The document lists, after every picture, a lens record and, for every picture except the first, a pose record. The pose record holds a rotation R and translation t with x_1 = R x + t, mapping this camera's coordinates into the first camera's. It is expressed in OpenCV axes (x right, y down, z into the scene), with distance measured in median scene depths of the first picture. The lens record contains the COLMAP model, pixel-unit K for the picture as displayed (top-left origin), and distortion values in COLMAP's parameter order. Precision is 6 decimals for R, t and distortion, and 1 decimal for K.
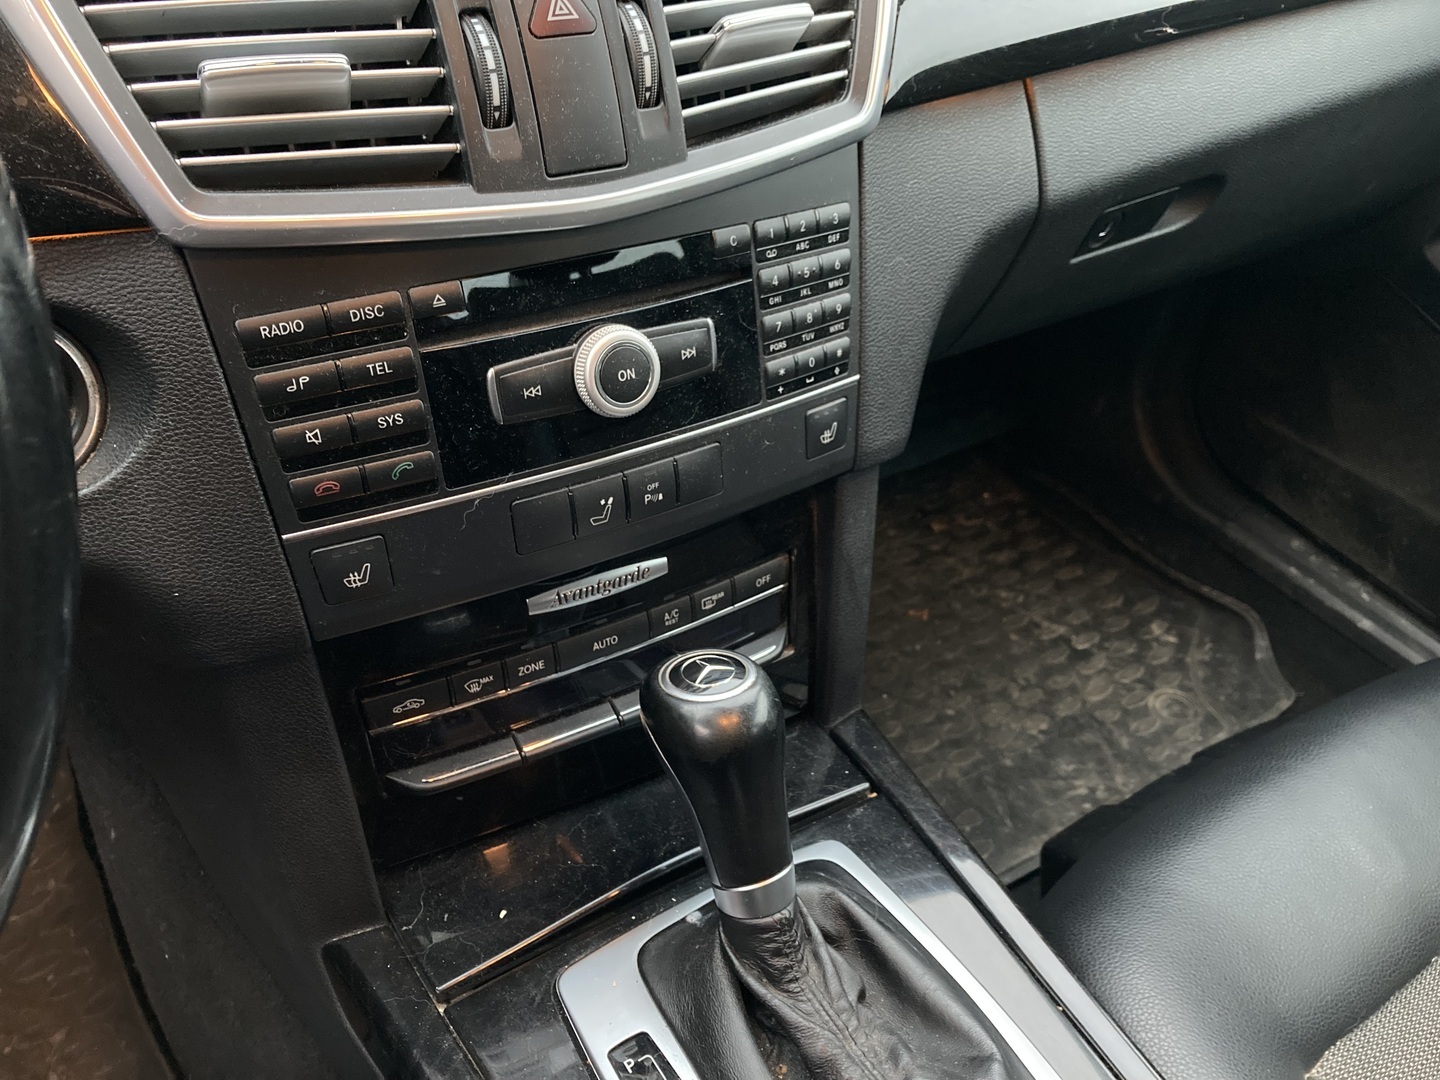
lens RADIAL K [[1373.5, 0, 720.0], [0, 1373.5, 540.0], [0, 0, 1]] dist [0.109855, -0.350722]
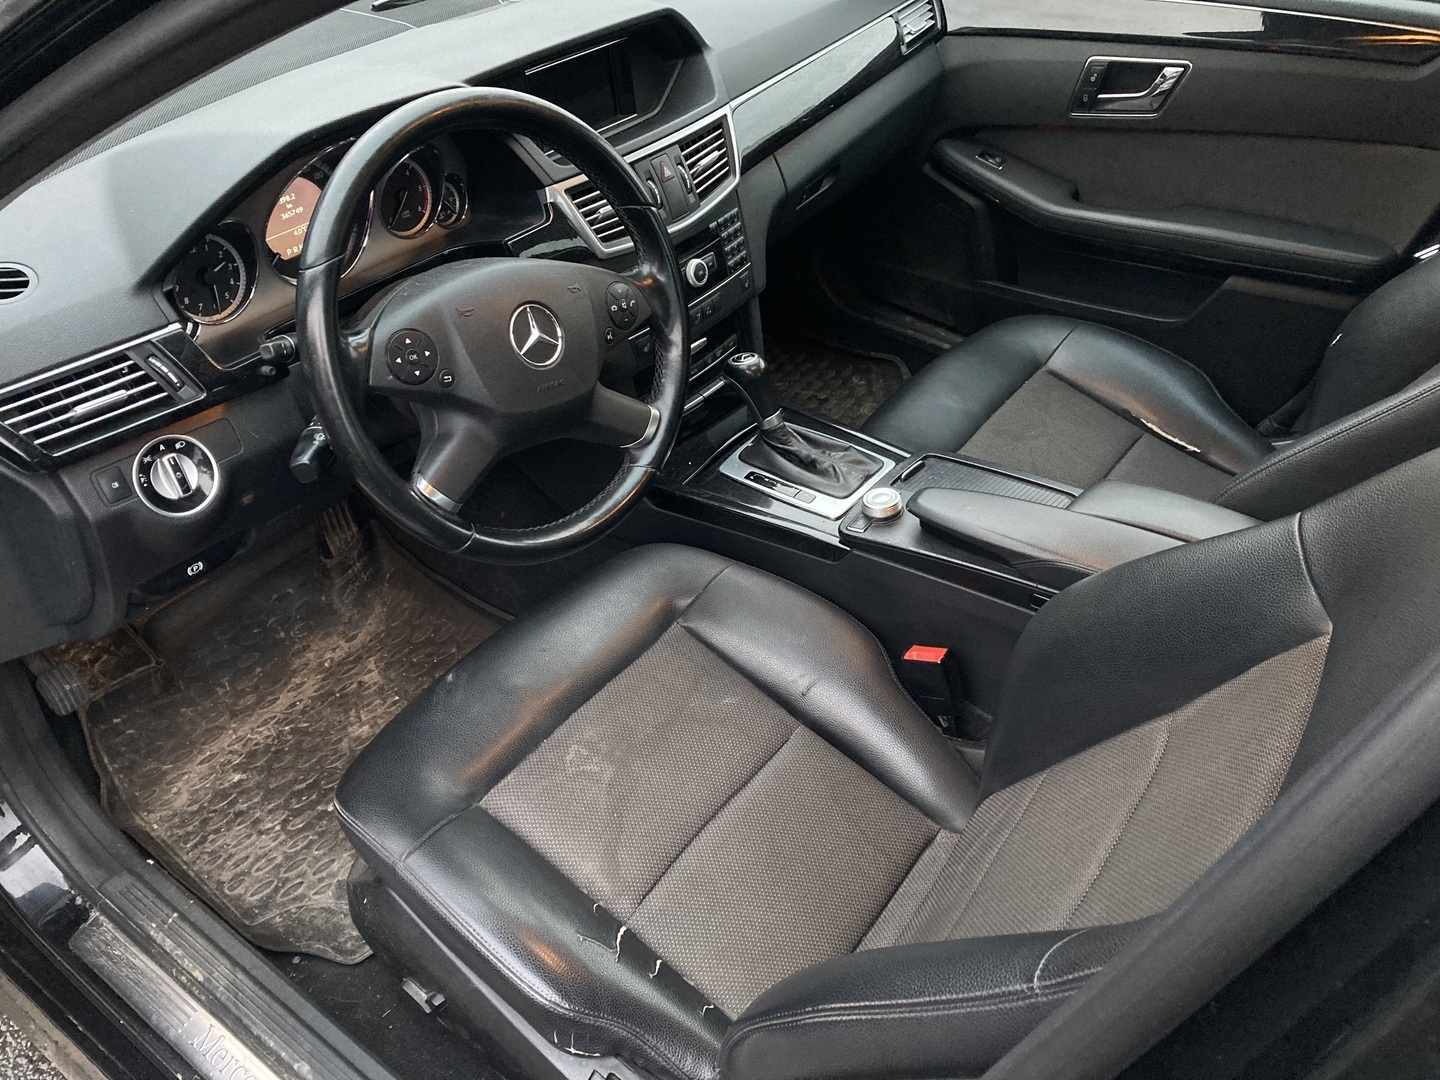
lens RADIAL K [[1373.5, 0, 720.0], [0, 1373.5, 540.0], [0, 0, 1]] dist [0.109855, -0.350722]
pose [[0.938577, -0.266653, 0.219019, -0.811281], [0.261825, 0.963749, 0.051335, 0.301921], [-0.224768, 0.009163, 0.974369, -1.976197]]
